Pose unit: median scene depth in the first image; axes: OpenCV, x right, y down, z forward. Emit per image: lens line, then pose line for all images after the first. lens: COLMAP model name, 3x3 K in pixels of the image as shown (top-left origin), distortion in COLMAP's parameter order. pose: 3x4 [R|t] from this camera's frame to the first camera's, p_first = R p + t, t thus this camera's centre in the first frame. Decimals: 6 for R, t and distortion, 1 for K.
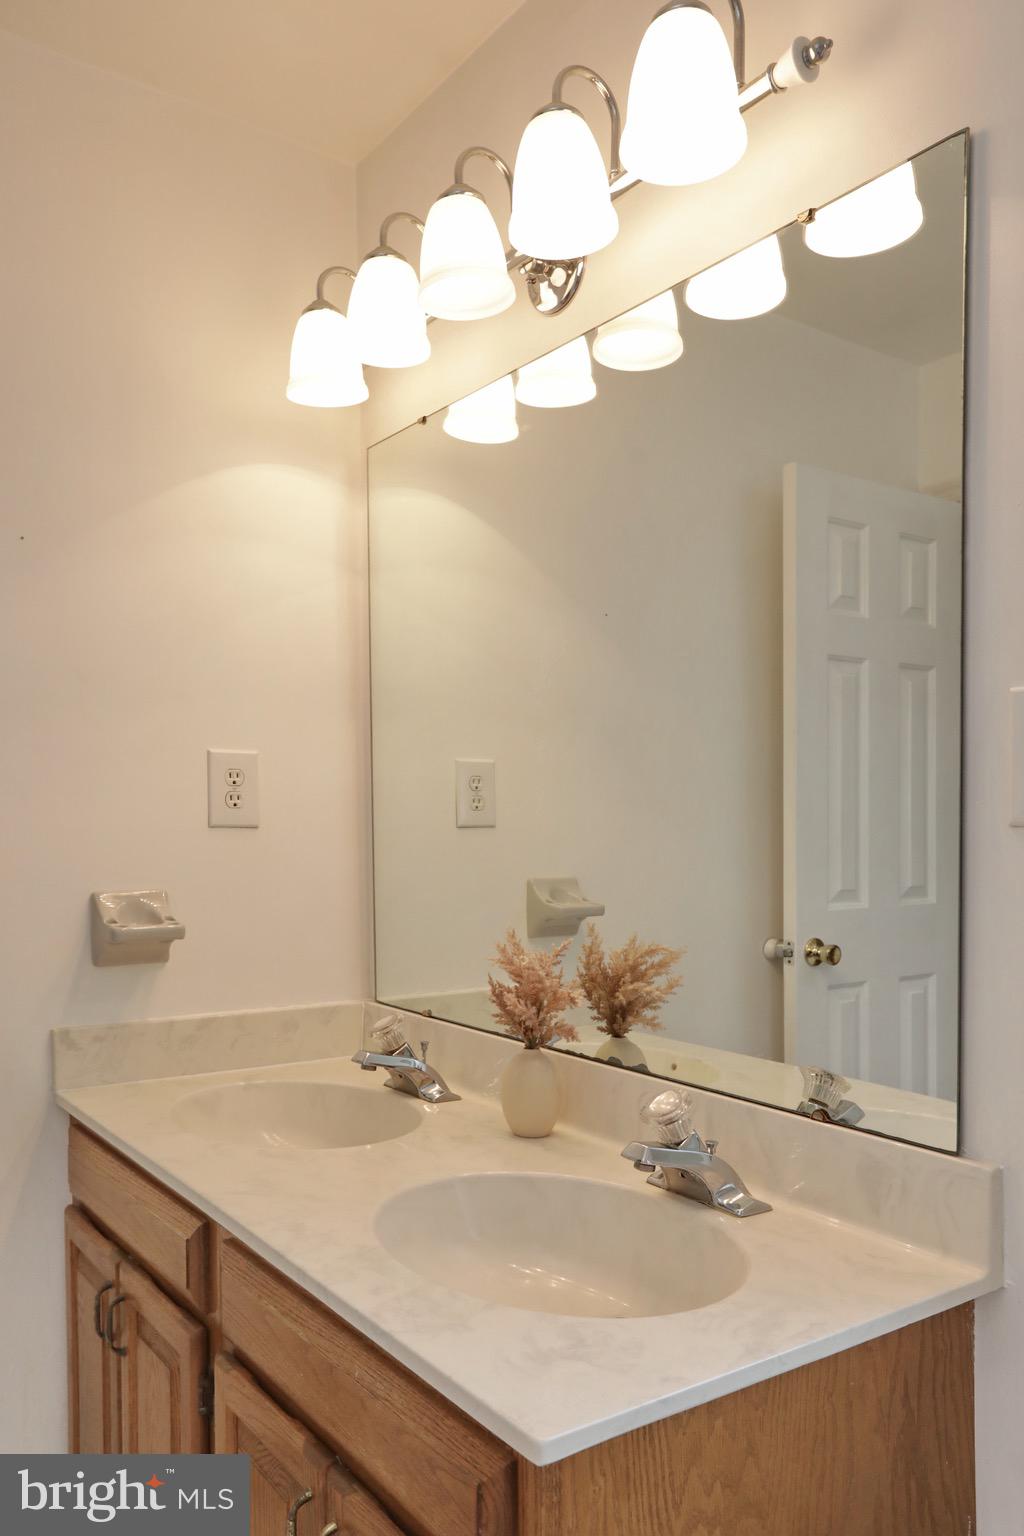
lens RADIAL K [[1184.9, 0, 512.0], [0, 1184.9, 768.0], [0, 0, 1]] dist [0.002094, 0.087971]
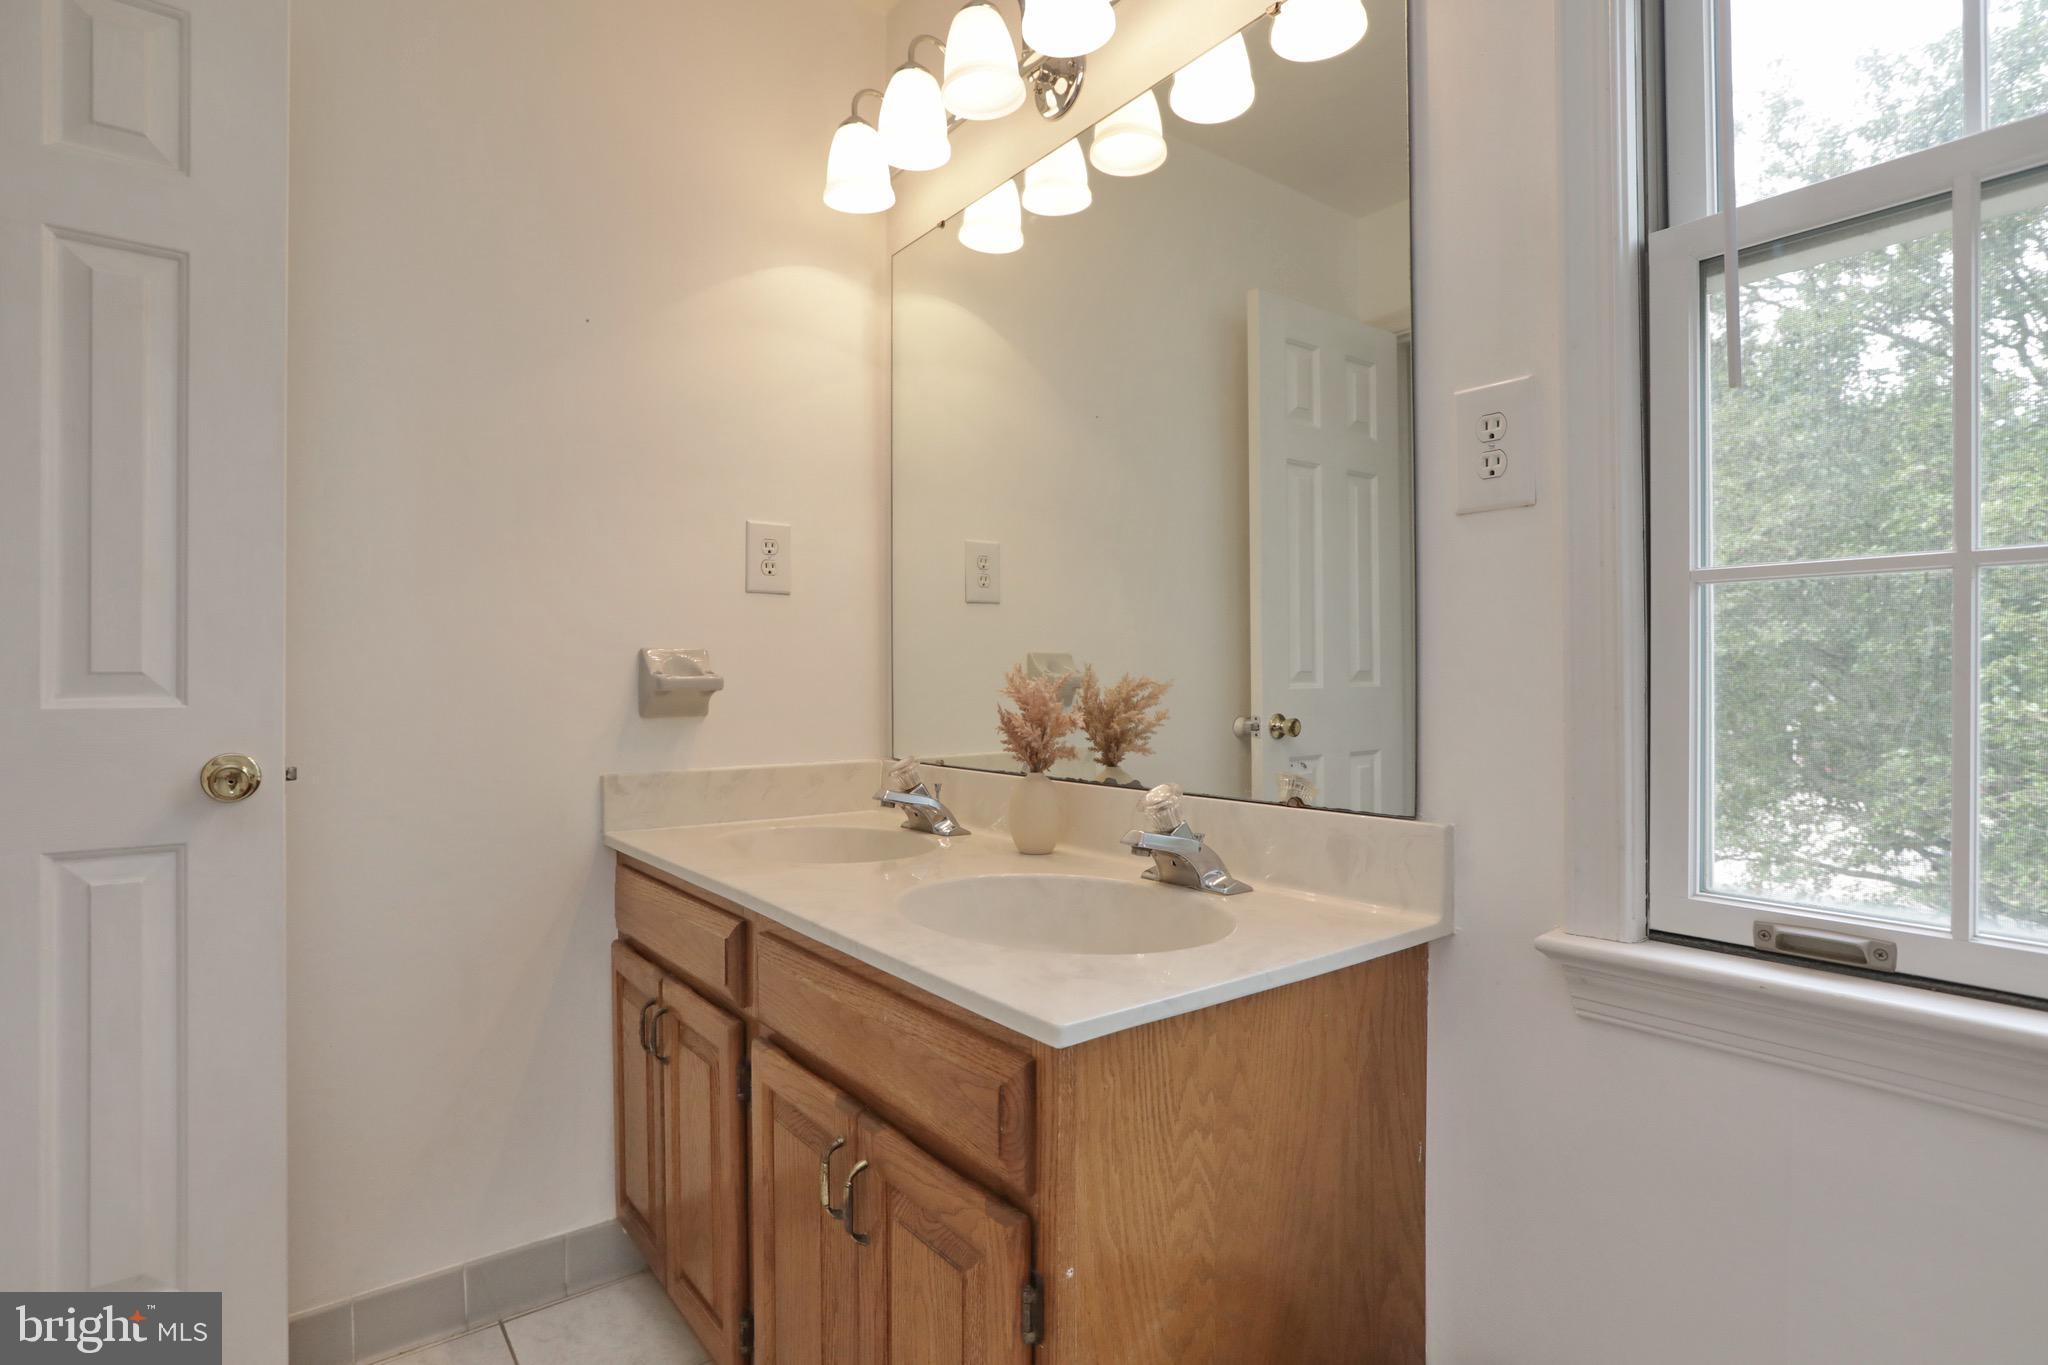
lens RADIAL K [[1034.2, 0, 1036.8], [0, 1034.2, 671.2], [0, 0, 1]] dist [-0.024078, 0.001598]
pose [[0.998967, 0.000343, 0.045440, -0.027249], [0.002124, 0.998526, -0.054236, 0.192467], [-0.045392, 0.054276, 0.997494, 0.019050]]
